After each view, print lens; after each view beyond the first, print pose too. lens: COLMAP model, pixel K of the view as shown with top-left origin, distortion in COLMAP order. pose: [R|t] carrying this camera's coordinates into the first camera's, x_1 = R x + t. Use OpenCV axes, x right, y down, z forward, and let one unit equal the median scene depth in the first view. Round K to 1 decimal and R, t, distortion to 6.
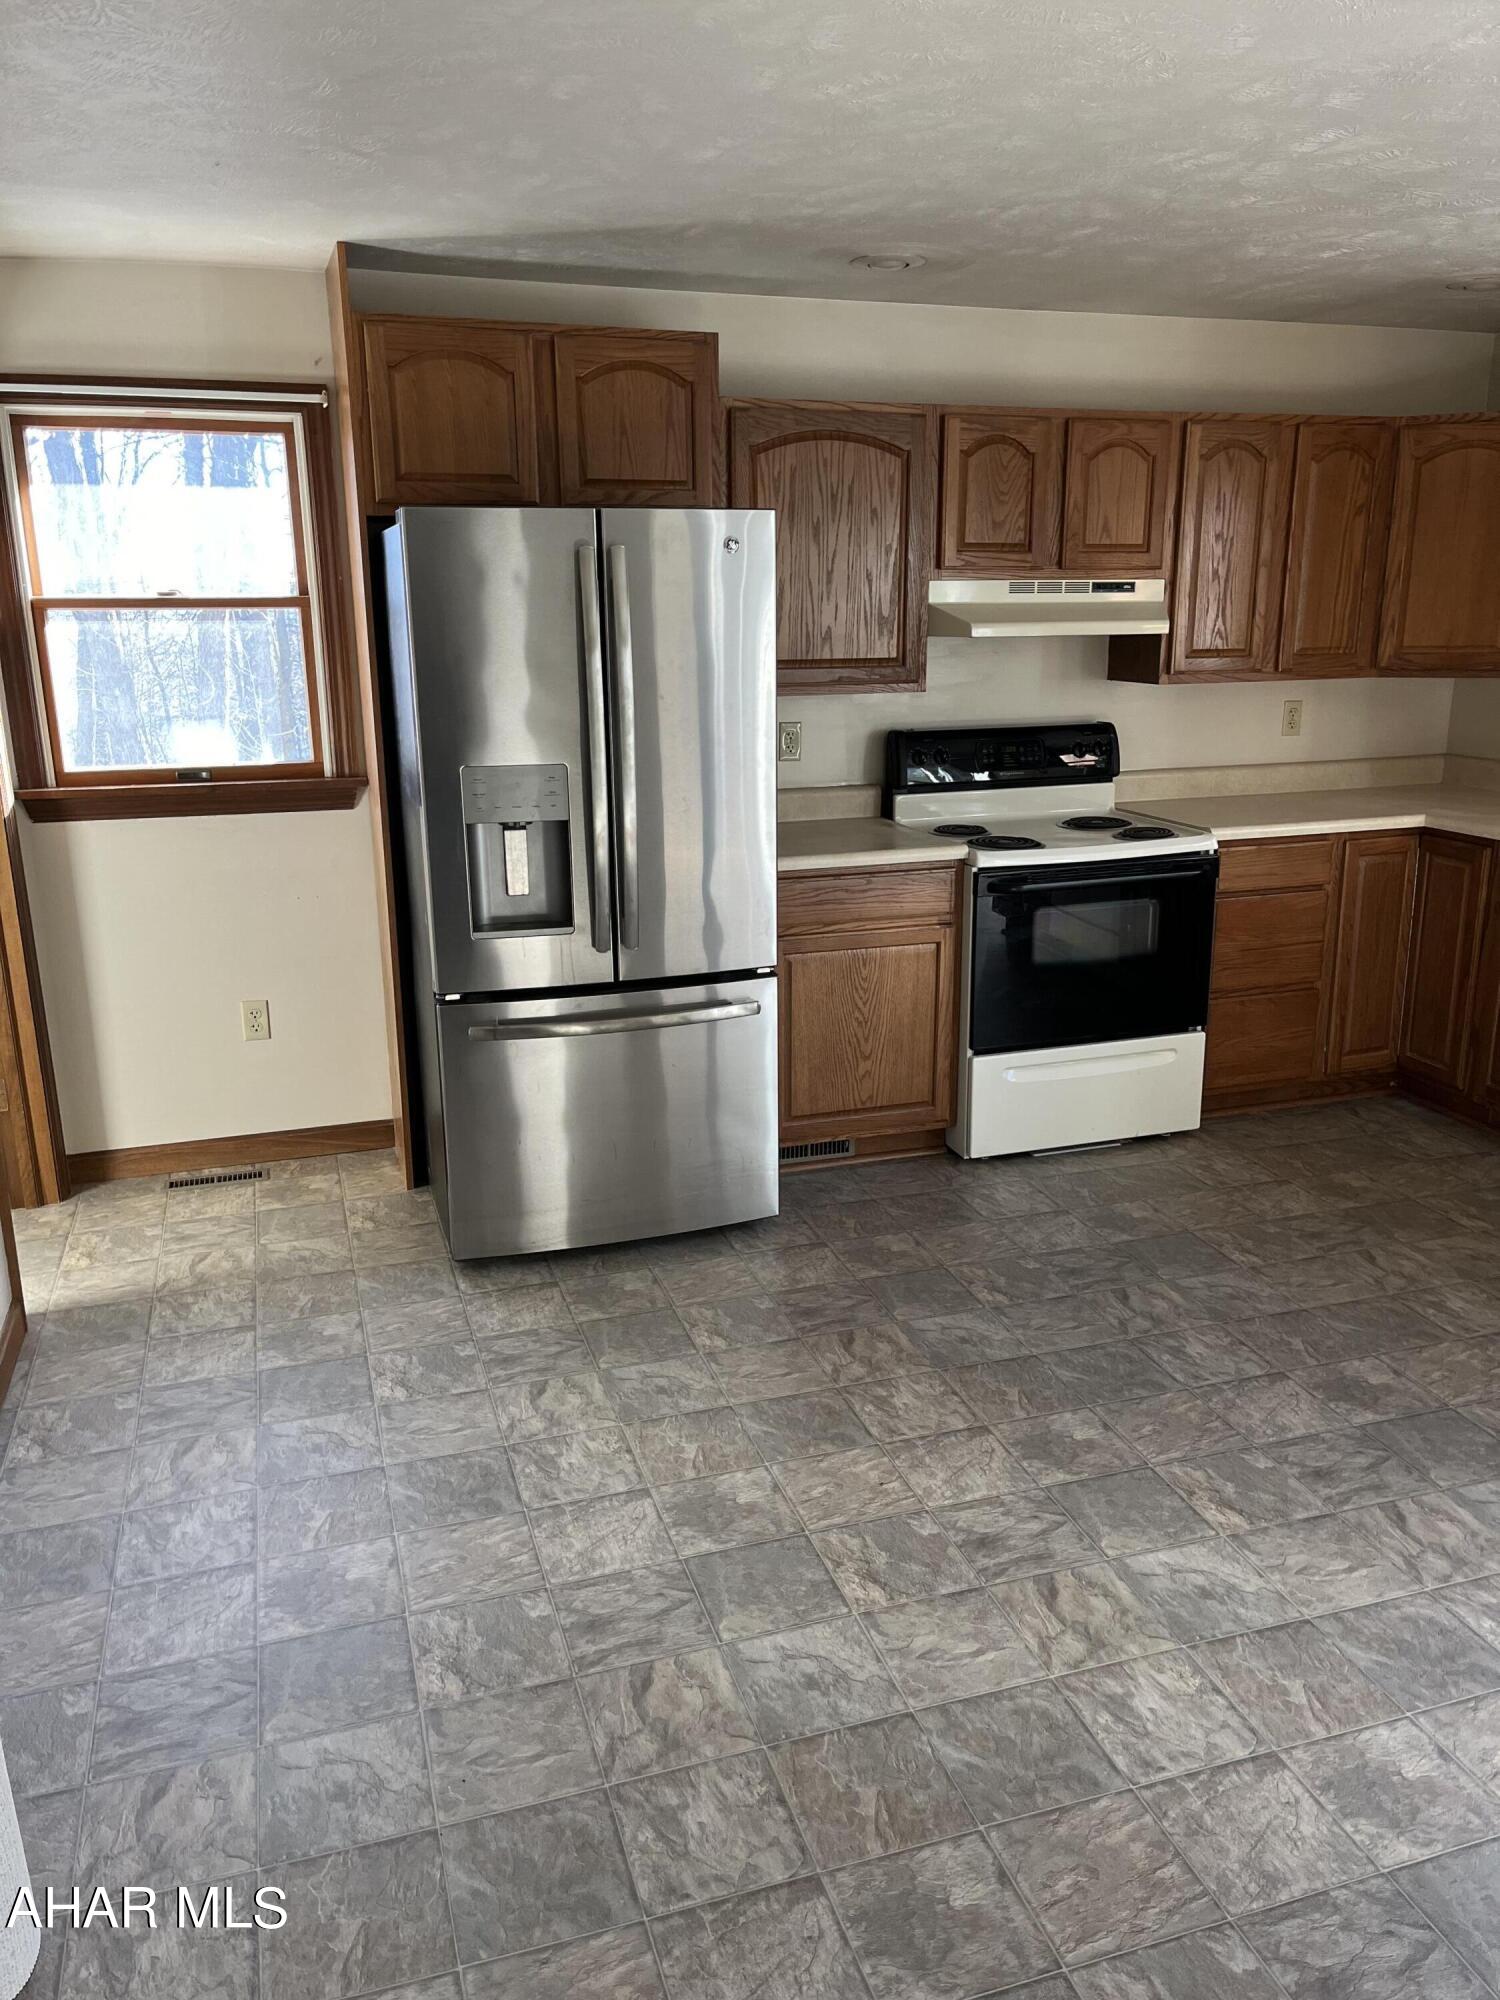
lens RADIAL K [[1494.7, 0, 750.0], [0, 1494.7, 1000.0], [0, 0, 1]] dist [0.048673, -0.077051]
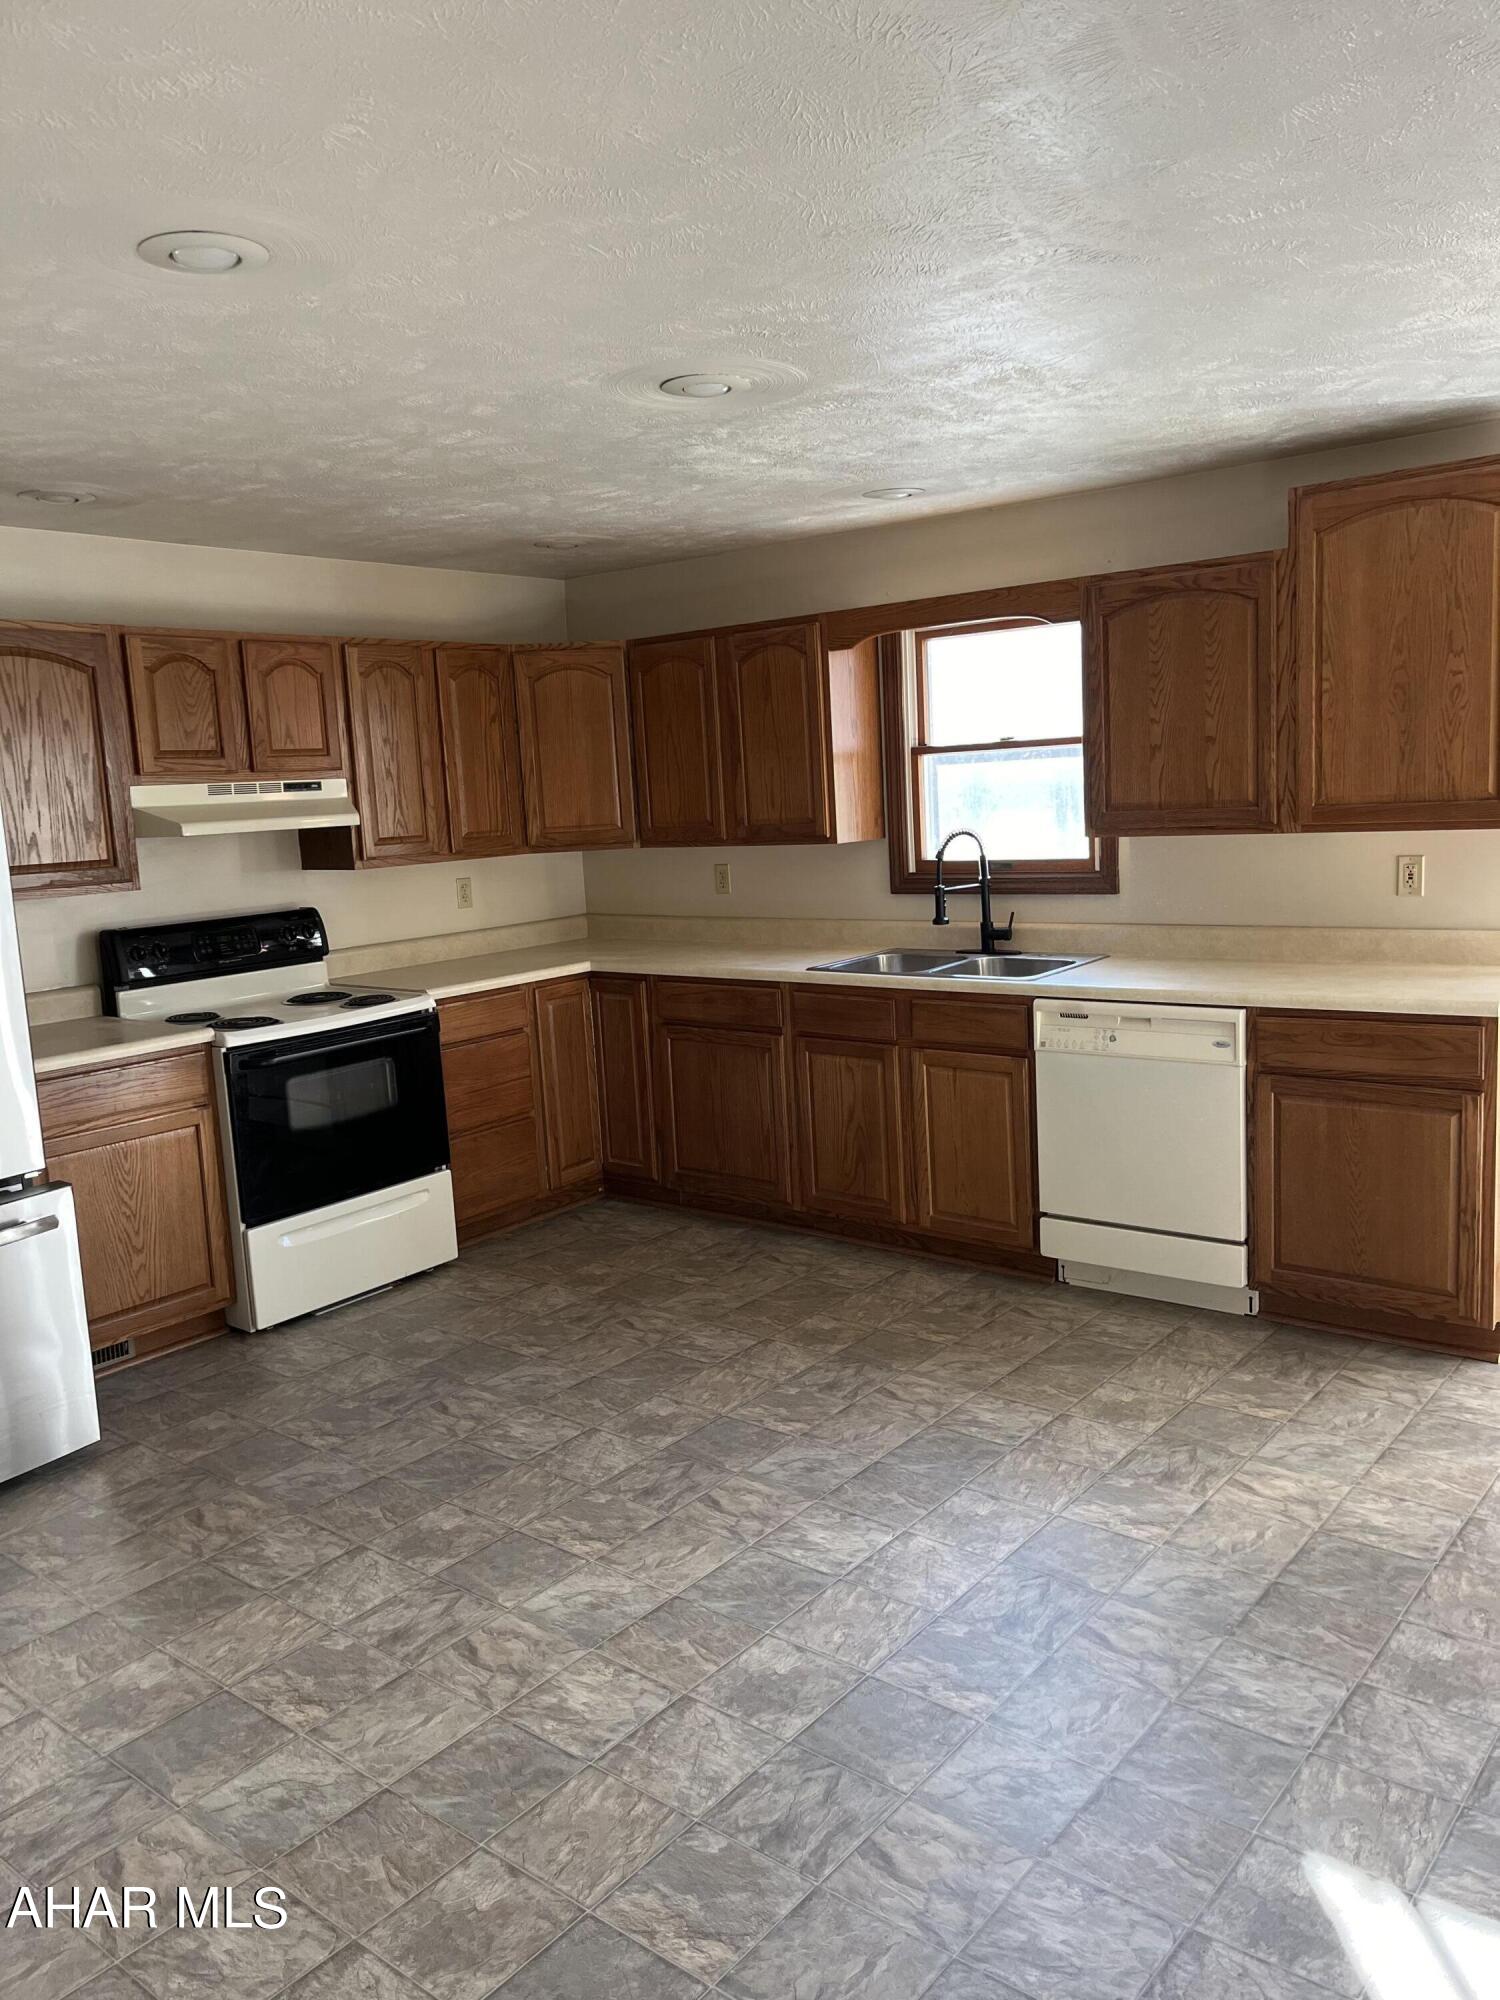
lens RADIAL K [[1504.5, 0, 749.3], [0, 1504.5, 982.7], [0, 0, 1]] dist [0.000421, -0.051170]
pose [[0.832657, -0.103800, 0.543975, -0.109222], [0.179951, 0.979686, -0.088507, 0.025189], [-0.523737, 0.171585, 0.834421, -0.074825]]
